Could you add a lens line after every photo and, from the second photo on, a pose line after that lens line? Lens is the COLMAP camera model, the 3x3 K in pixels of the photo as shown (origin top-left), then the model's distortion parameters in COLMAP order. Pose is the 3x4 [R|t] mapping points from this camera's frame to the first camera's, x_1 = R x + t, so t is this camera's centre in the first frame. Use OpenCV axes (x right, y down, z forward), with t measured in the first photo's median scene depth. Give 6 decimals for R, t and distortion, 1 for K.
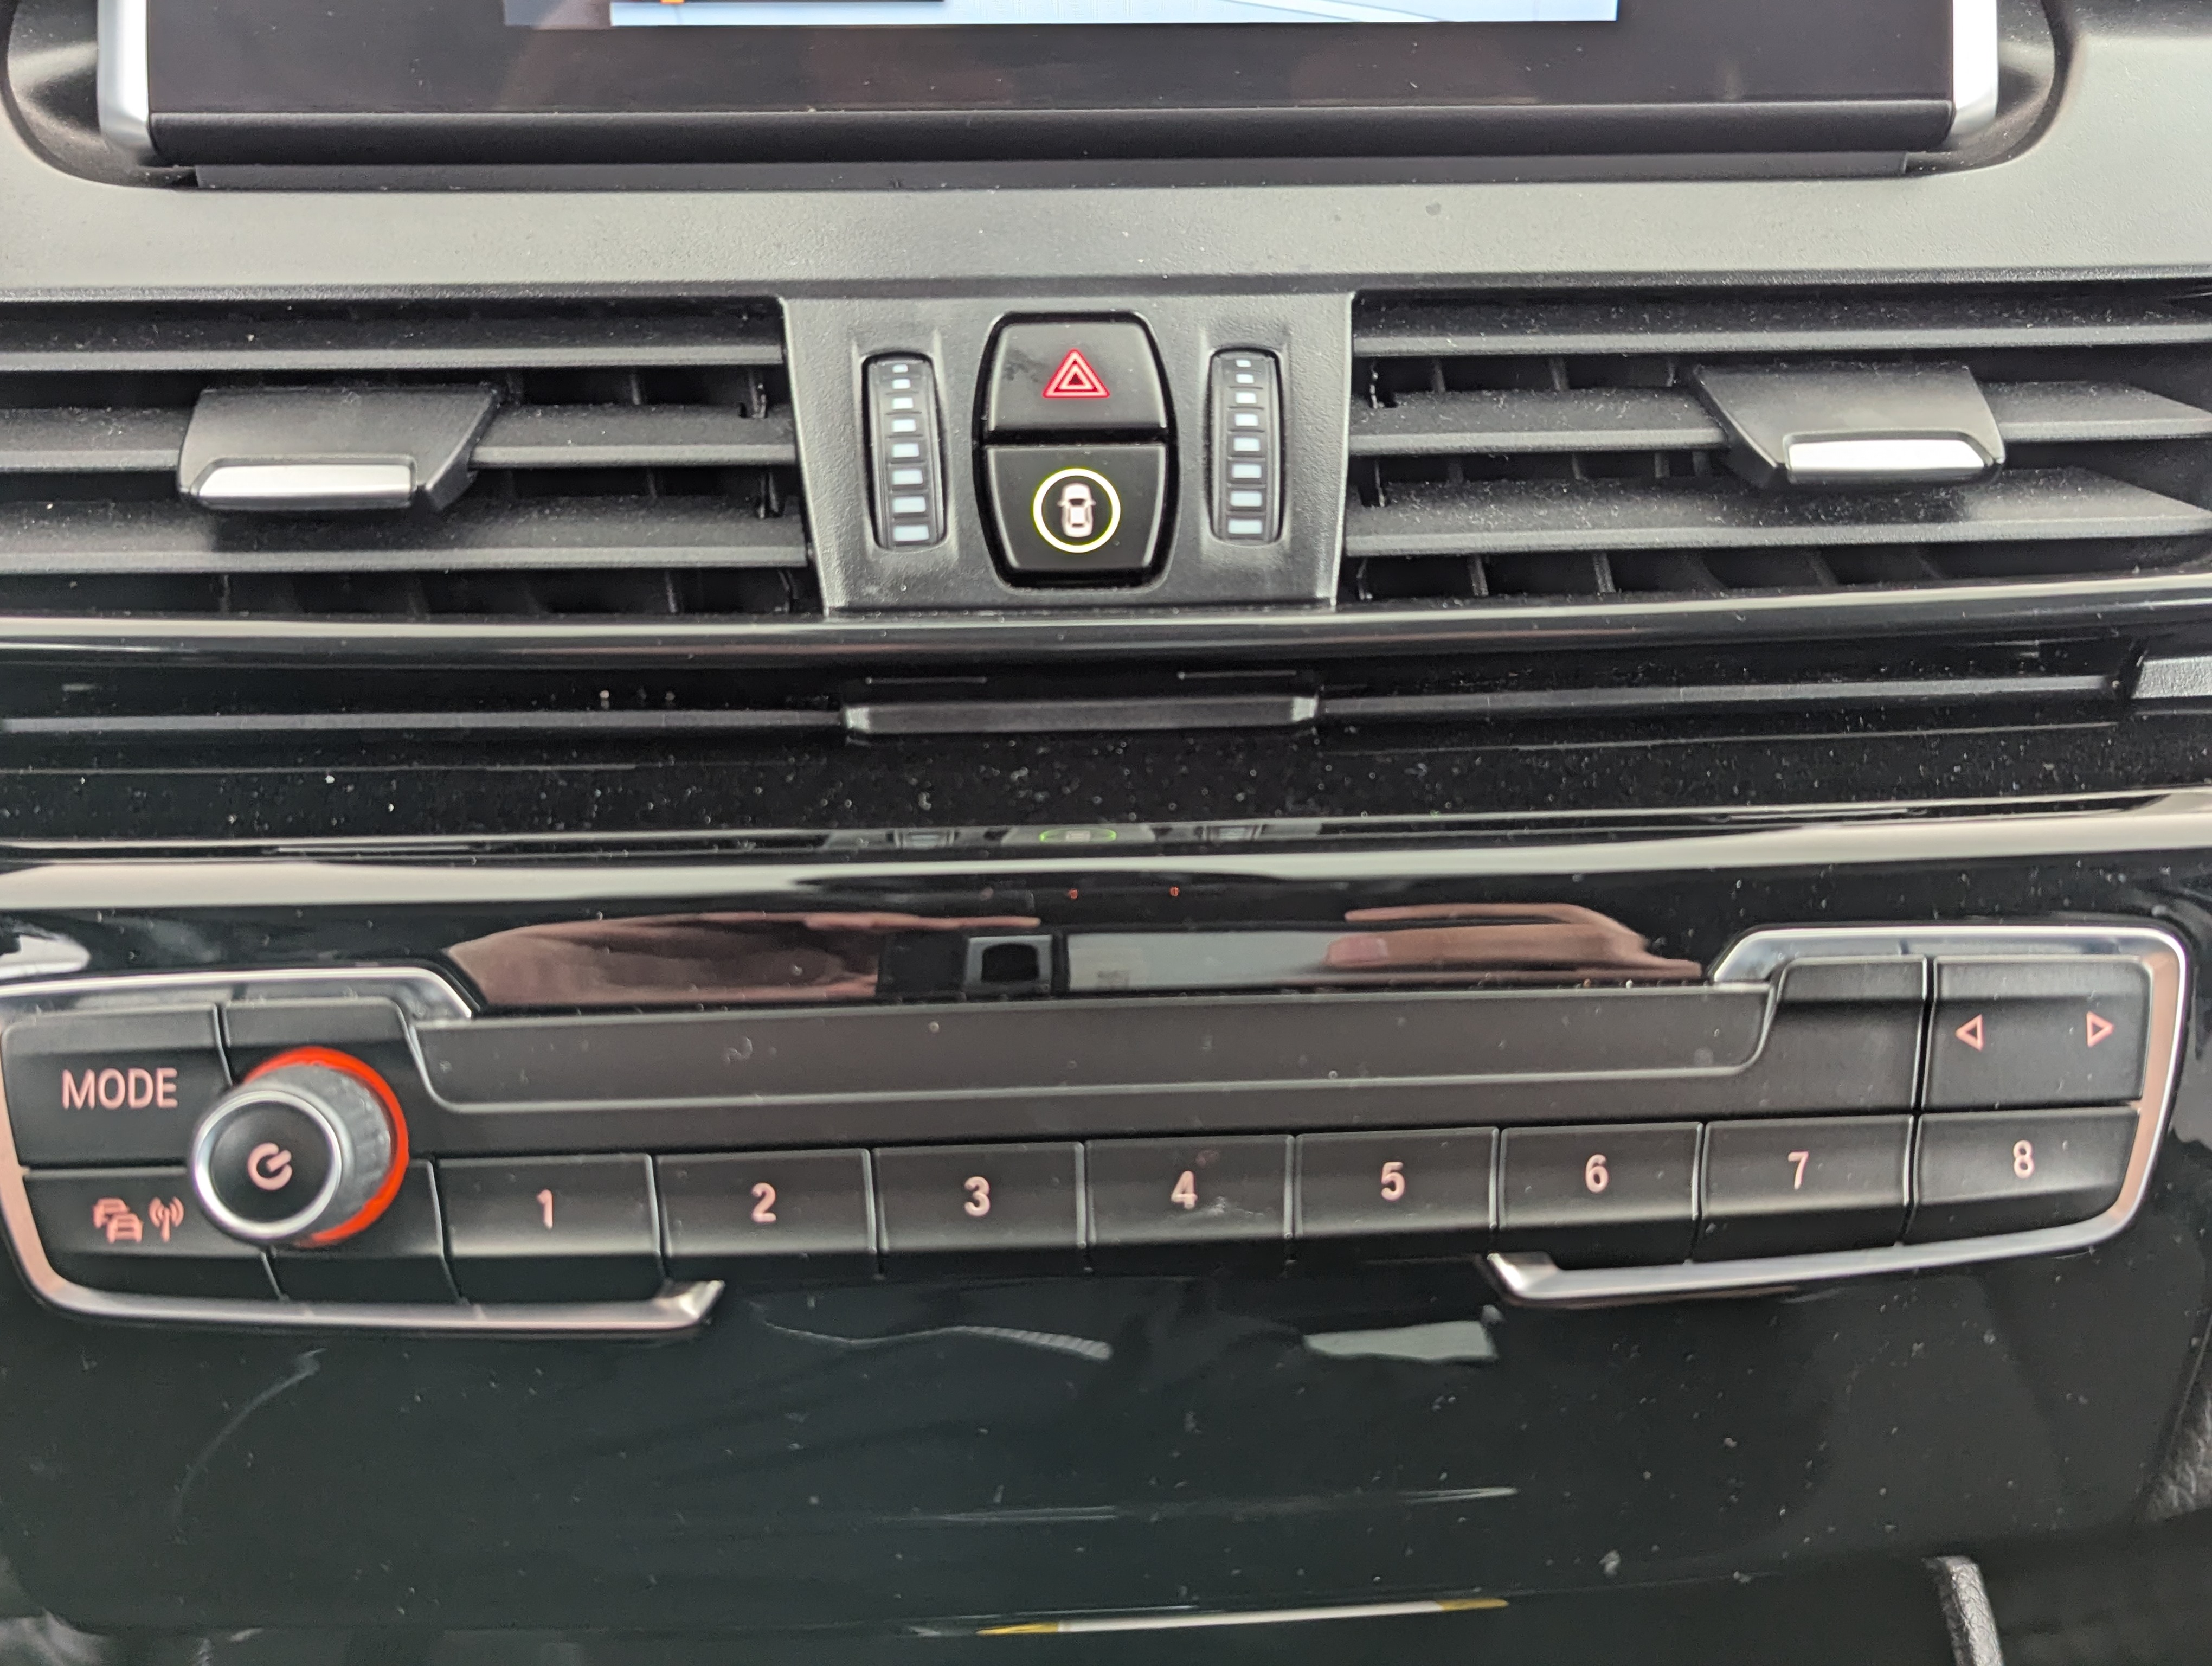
lens RADIAL K [[2010.2, 0, 1106.0], [0, 2010.2, 833.0], [0, 0, 1]] dist [0.036665, 0.008814]
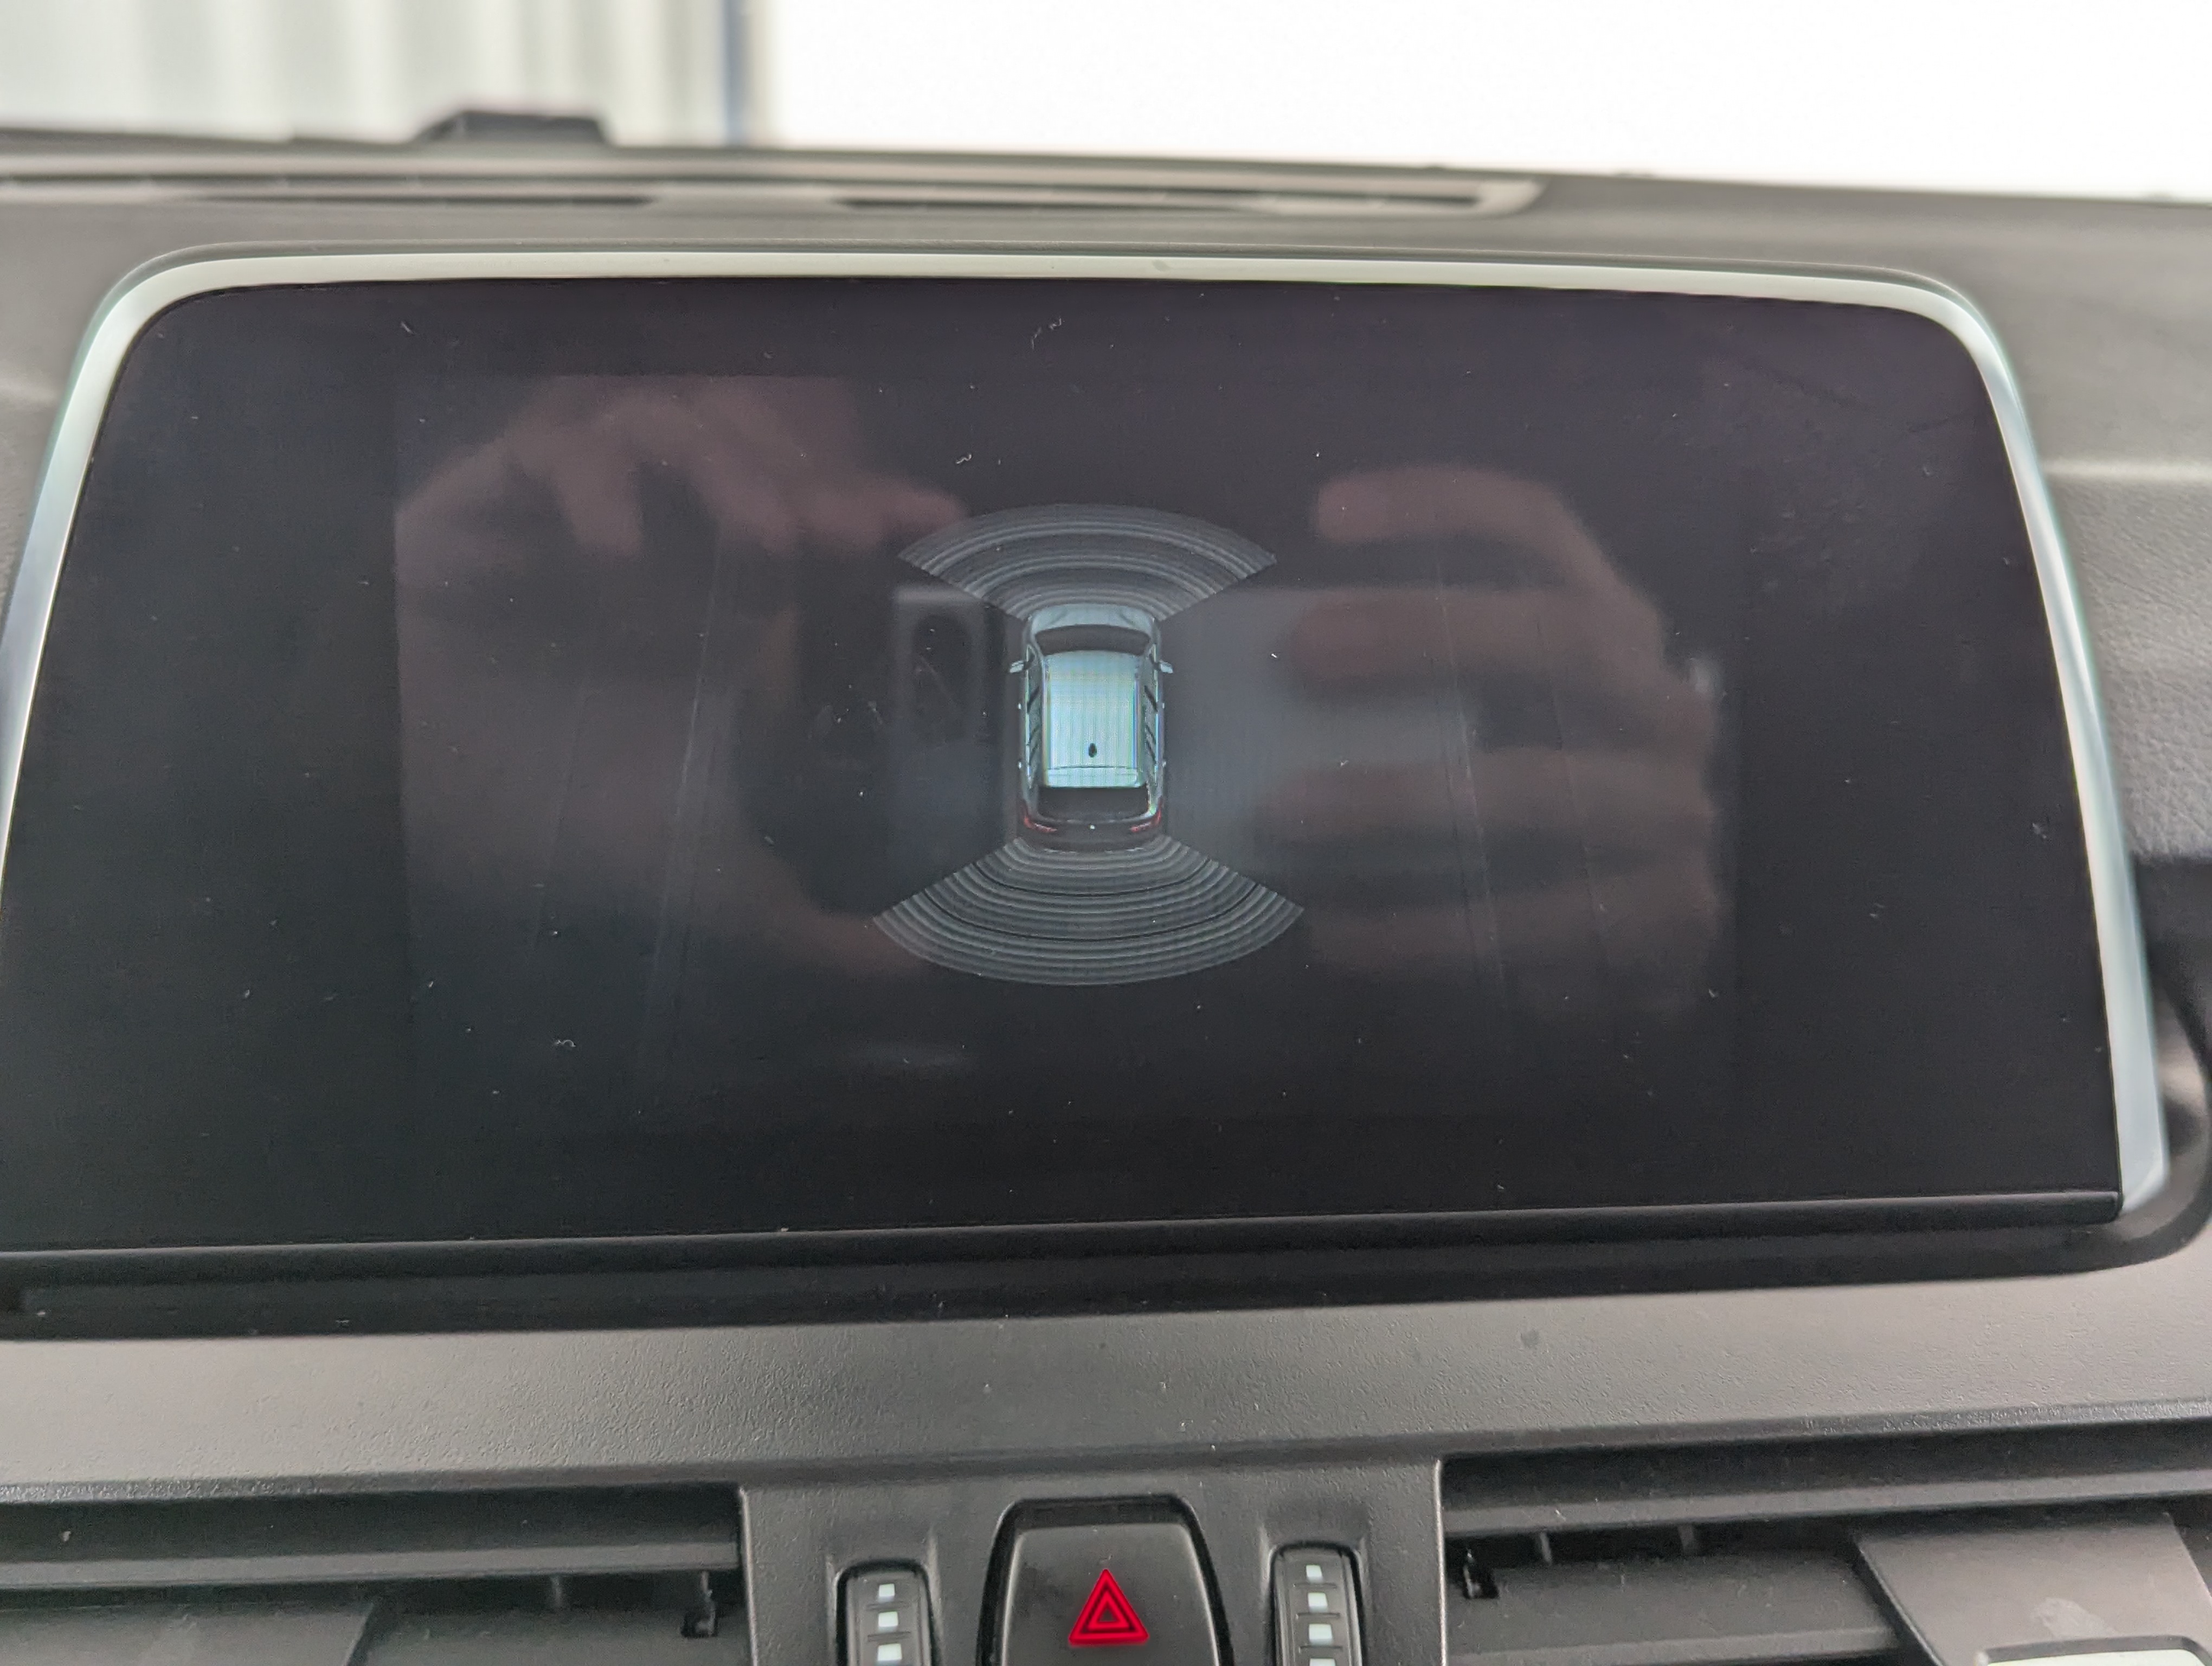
lens RADIAL K [[2010.2, 0, 1106.0], [0, 2010.2, 833.0], [0, 0, 1]] dist [0.036665, 0.008814]
pose [[0.999464, 0.008145, 0.031720, -0.042554], [-0.002042, 0.982192, -0.187867, -0.369222], [-0.032685, 0.187702, 0.981682, 0.152509]]
